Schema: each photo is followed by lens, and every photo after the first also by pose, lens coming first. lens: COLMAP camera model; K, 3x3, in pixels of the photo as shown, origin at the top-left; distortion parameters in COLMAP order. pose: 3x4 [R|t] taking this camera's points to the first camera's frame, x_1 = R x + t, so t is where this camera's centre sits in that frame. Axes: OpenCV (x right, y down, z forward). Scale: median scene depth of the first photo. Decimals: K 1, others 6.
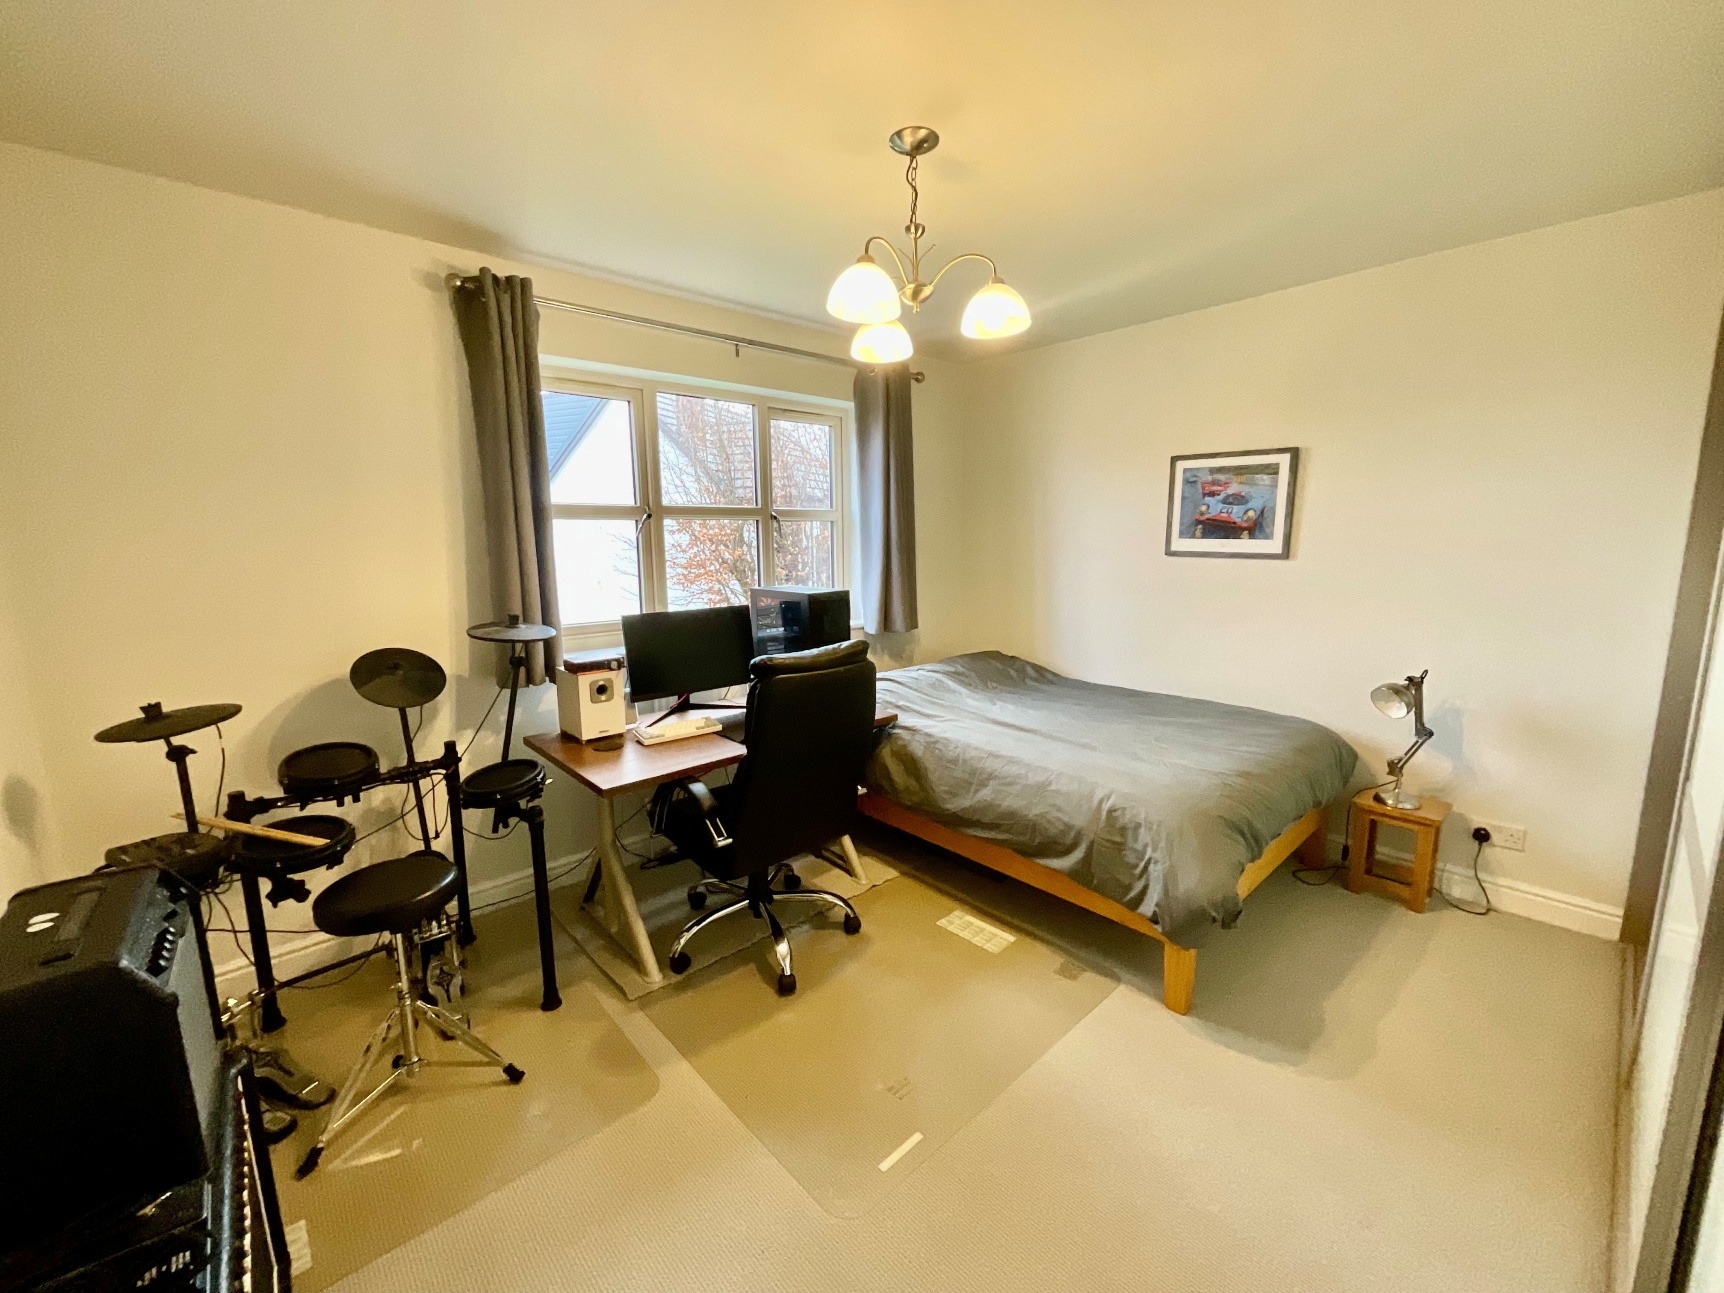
lens RADIAL K [[698.9, 0, 860.7], [0, 698.9, 648.8], [0, 0, 1]] dist [0.001947, 0.000380]
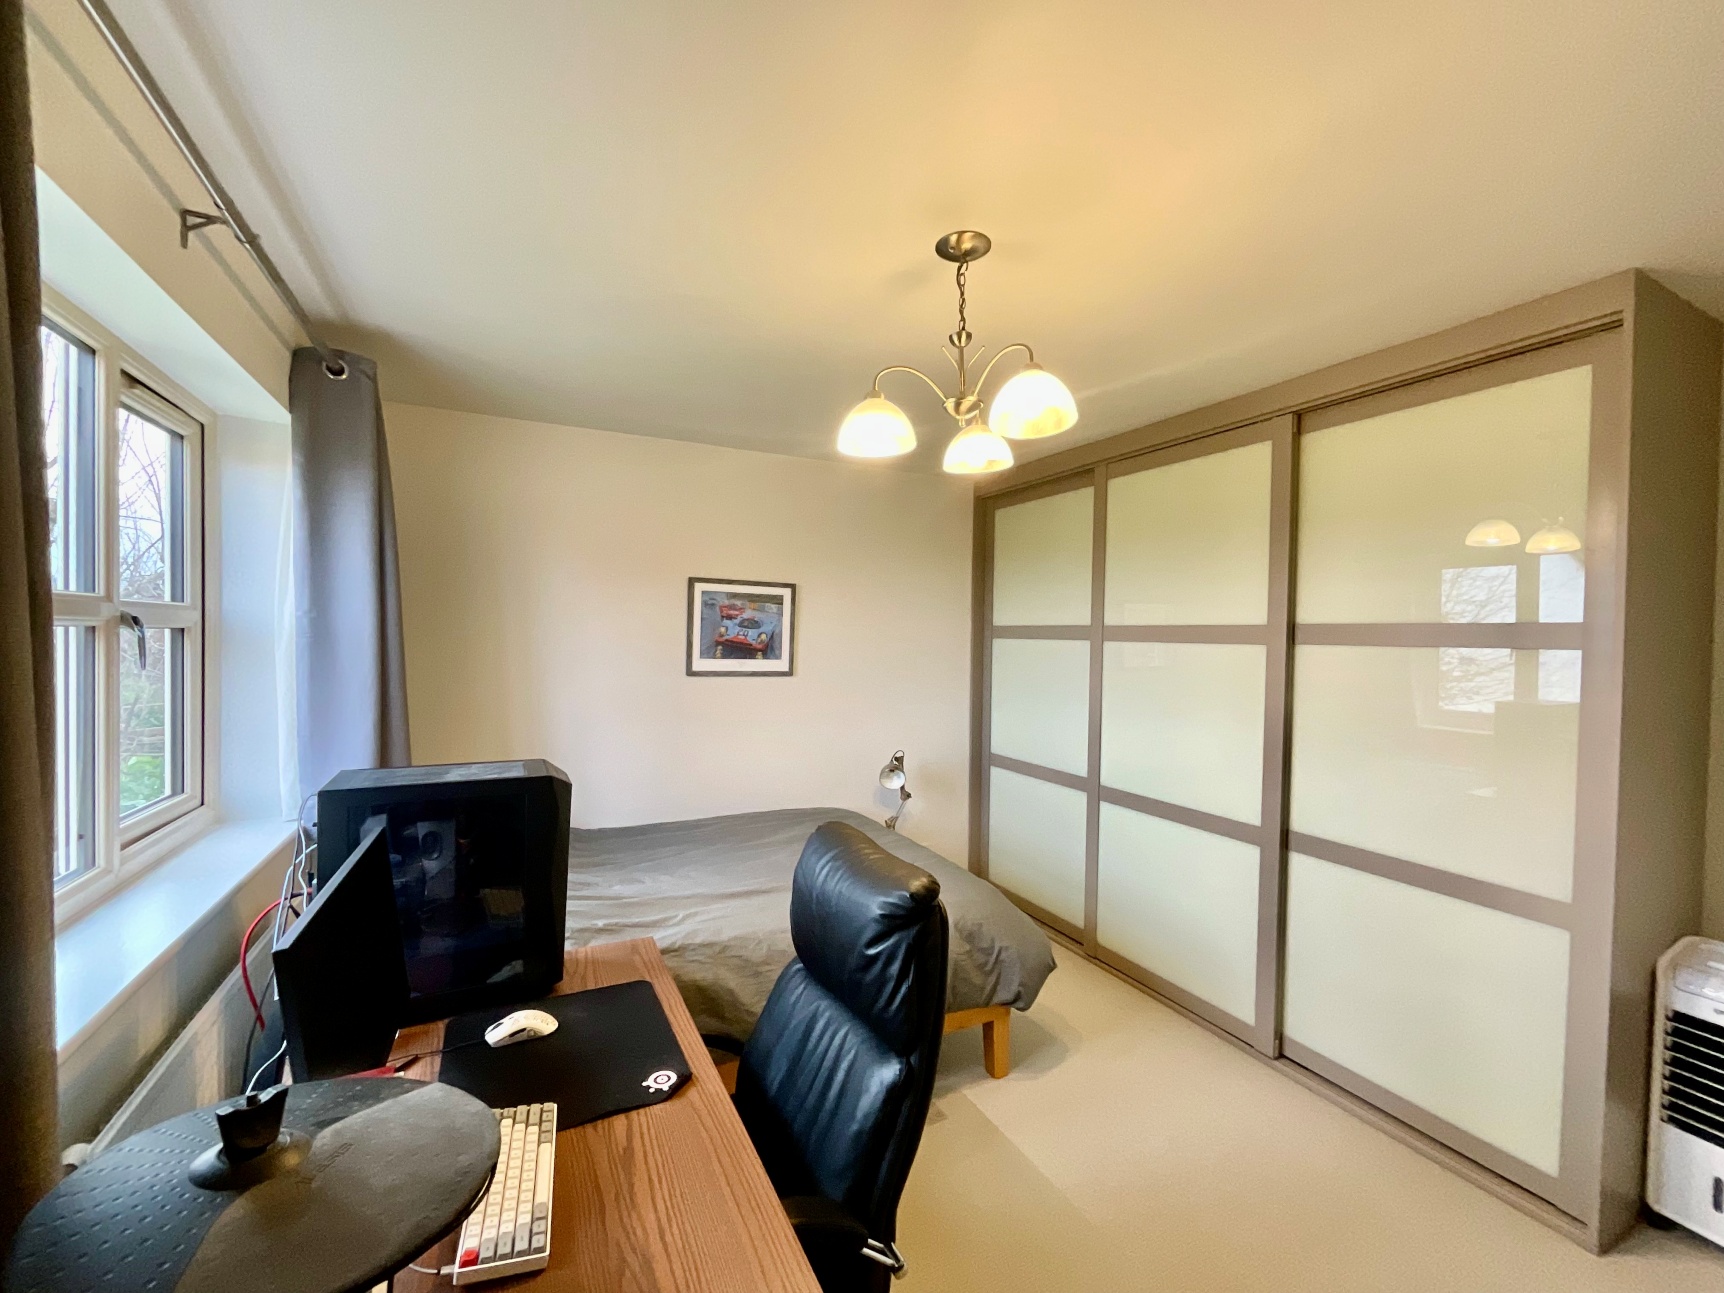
lens RADIAL K [[699.5, 0, 863.9], [0, 699.5, 641.0], [0, 0, 1]] dist [-0.000331, 0.000038]
pose [[0.266311, 0.009740, 0.963838, -0.476154], [0.142767, 0.988521, -0.049436, -0.106706], [-0.953255, 0.150770, 0.261864, 0.546184]]
